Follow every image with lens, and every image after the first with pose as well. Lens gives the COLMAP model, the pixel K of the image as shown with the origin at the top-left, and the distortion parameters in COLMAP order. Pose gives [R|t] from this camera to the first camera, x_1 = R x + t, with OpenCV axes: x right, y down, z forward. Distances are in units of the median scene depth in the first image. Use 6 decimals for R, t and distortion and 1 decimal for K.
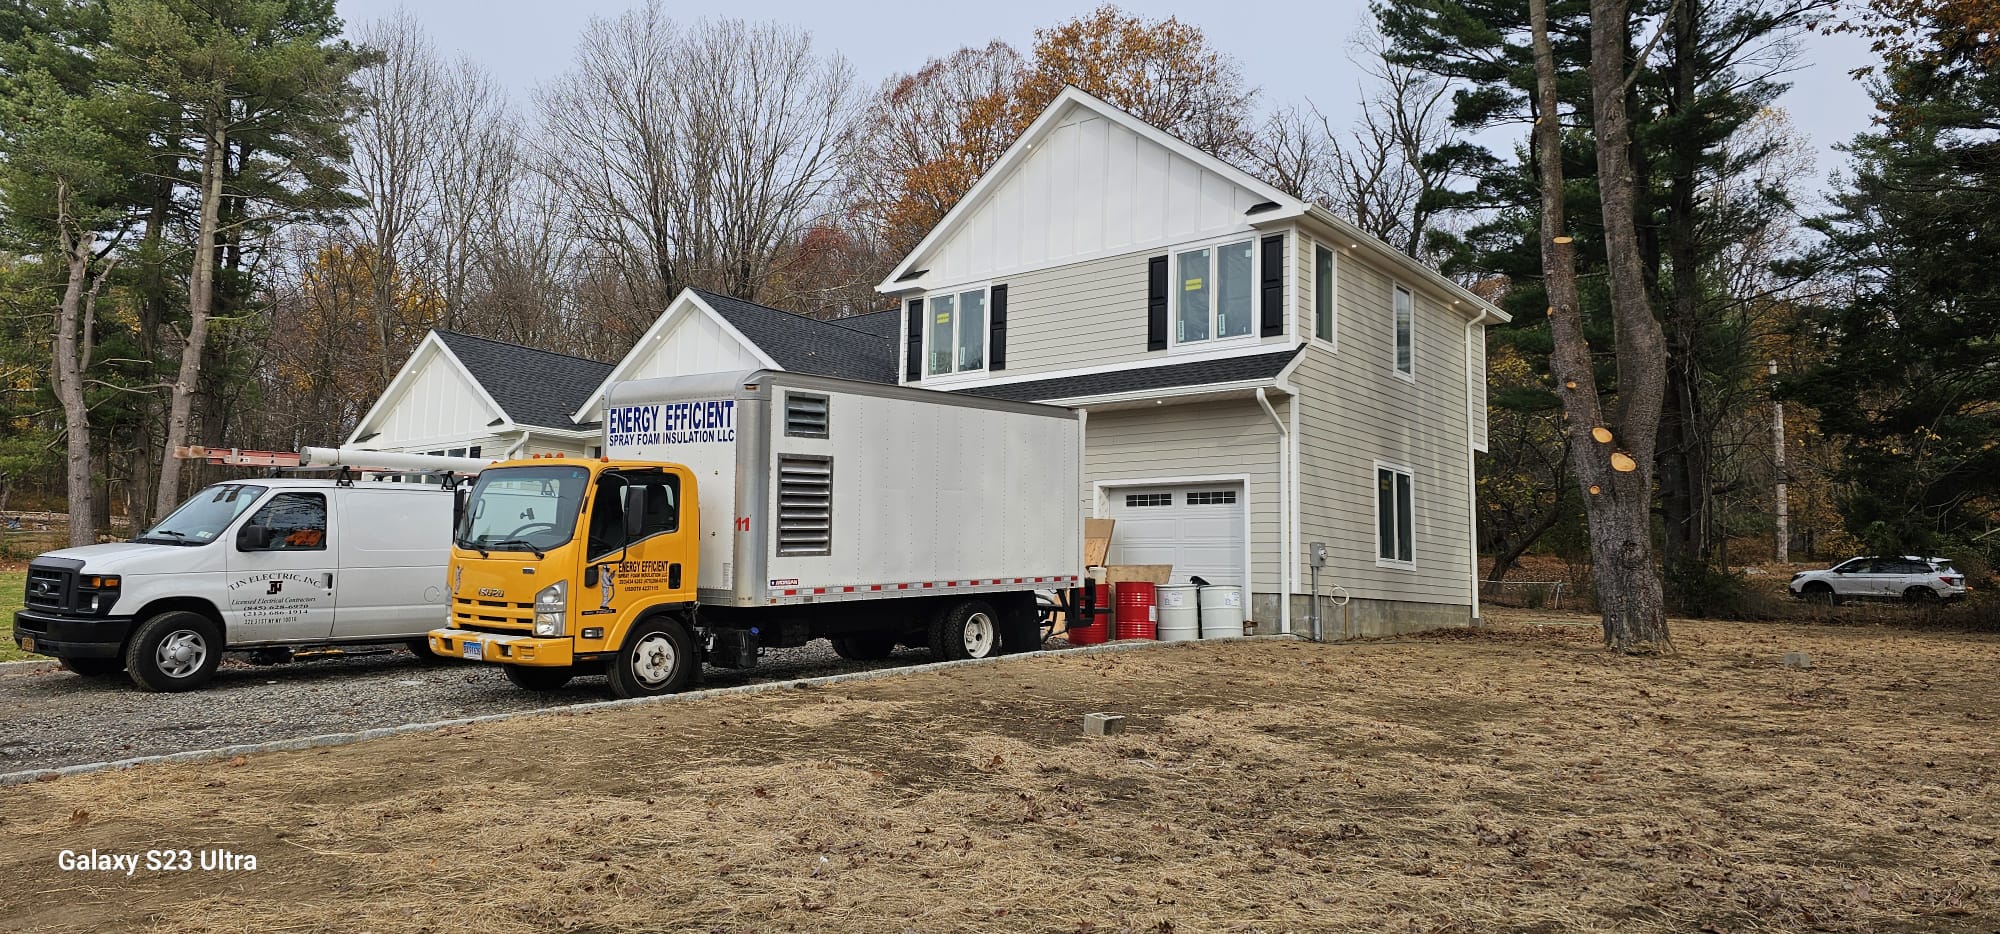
lens RADIAL K [[1297.8, 0, 997.4], [0, 1297.8, 431.2], [0, 0, 1]] dist [0.092876, -0.084103]
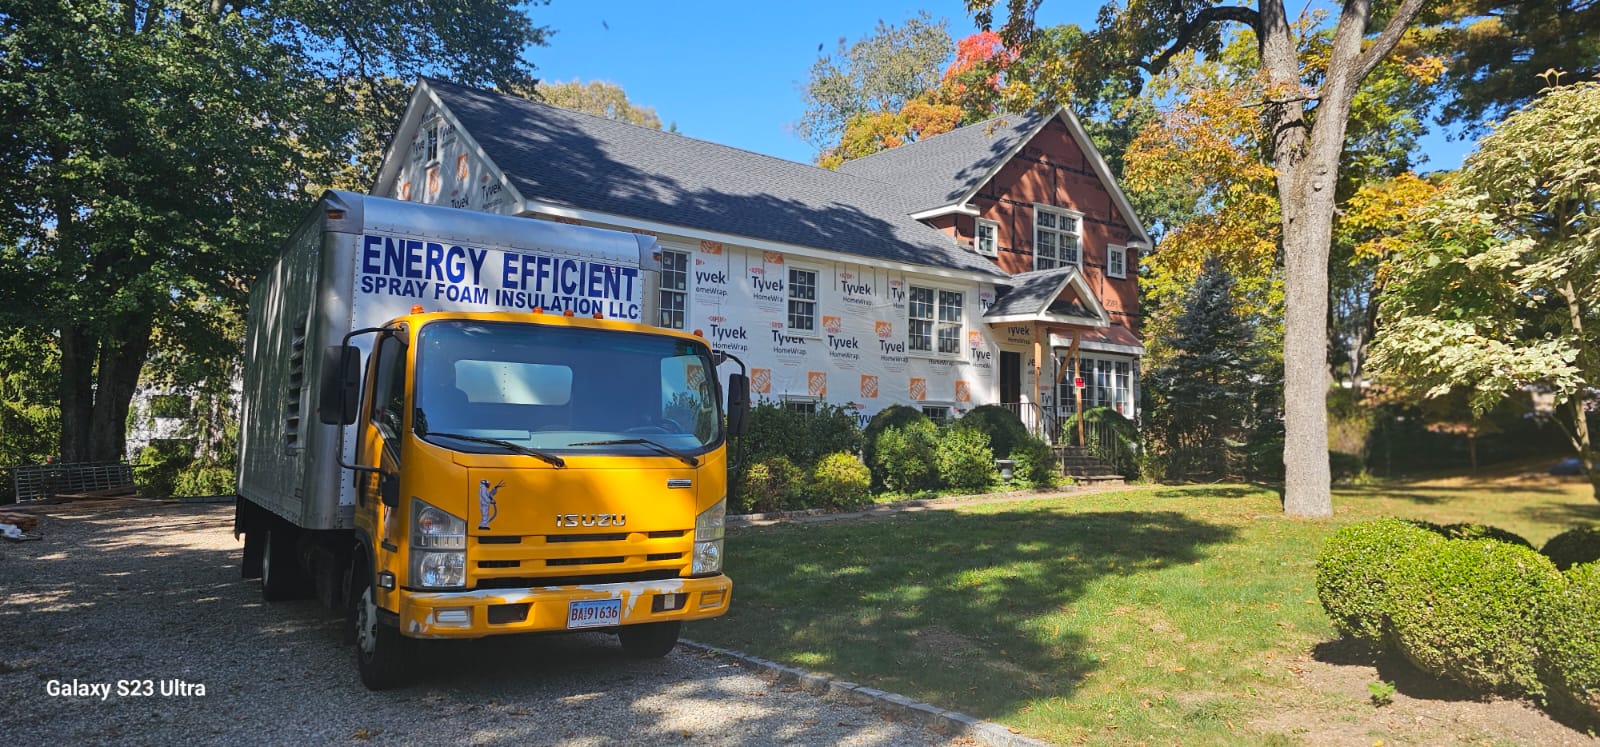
lens RADIAL K [[1034.7, 0, 836.3], [0, 1034.7, 369.2], [0, 0, 1]] dist [0.000216, -0.000595]
pose [[0.309860, 0.073478, 0.947939, -0.768309], [-0.083446, 0.995264, -0.049869, 0.059869], [-0.947113, -0.063649, 0.314524, 0.678771]]
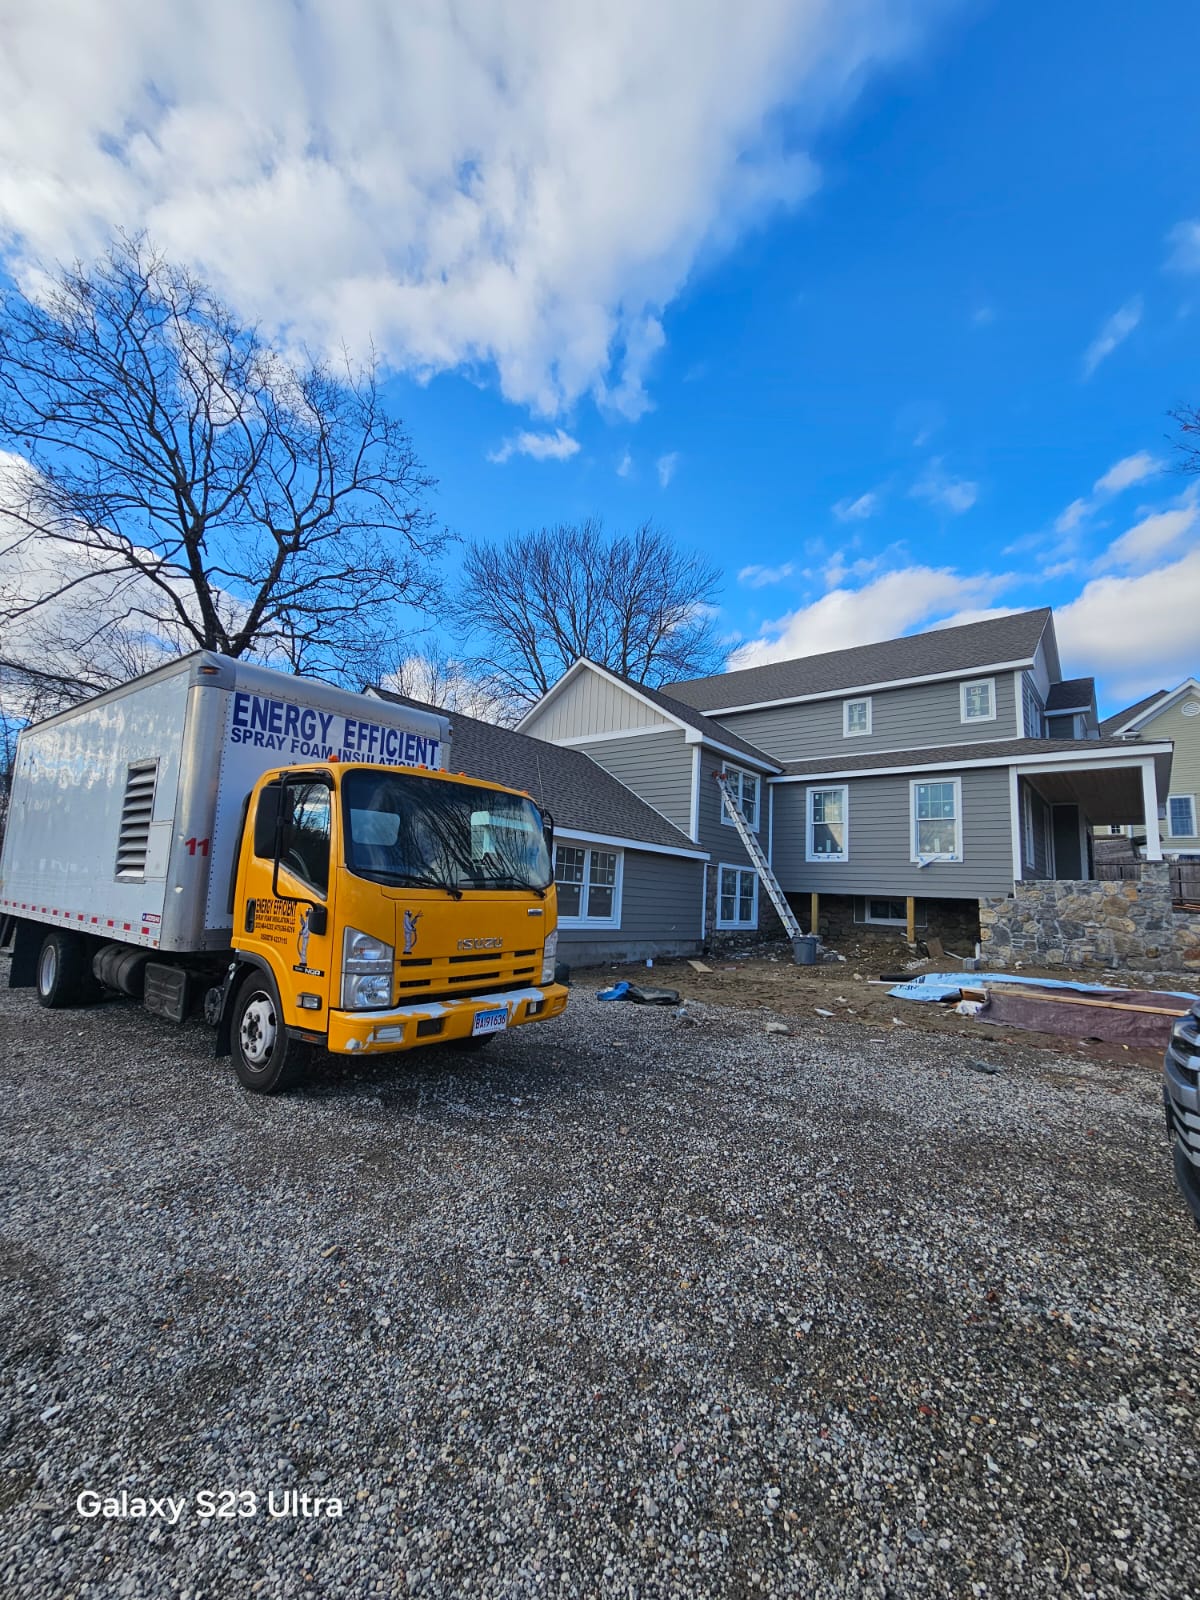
lens RADIAL K [[660.4, 0, 600.0], [0, 660.4, 800.0], [0, 0, 1]] dist [-0.003259, -0.000443]
pose [[-0.017990, 0.117256, 0.992939, -0.724682], [-0.102350, 0.987667, -0.118488, 0.072378], [-0.994586, -0.103759, -0.005767, 0.870943]]
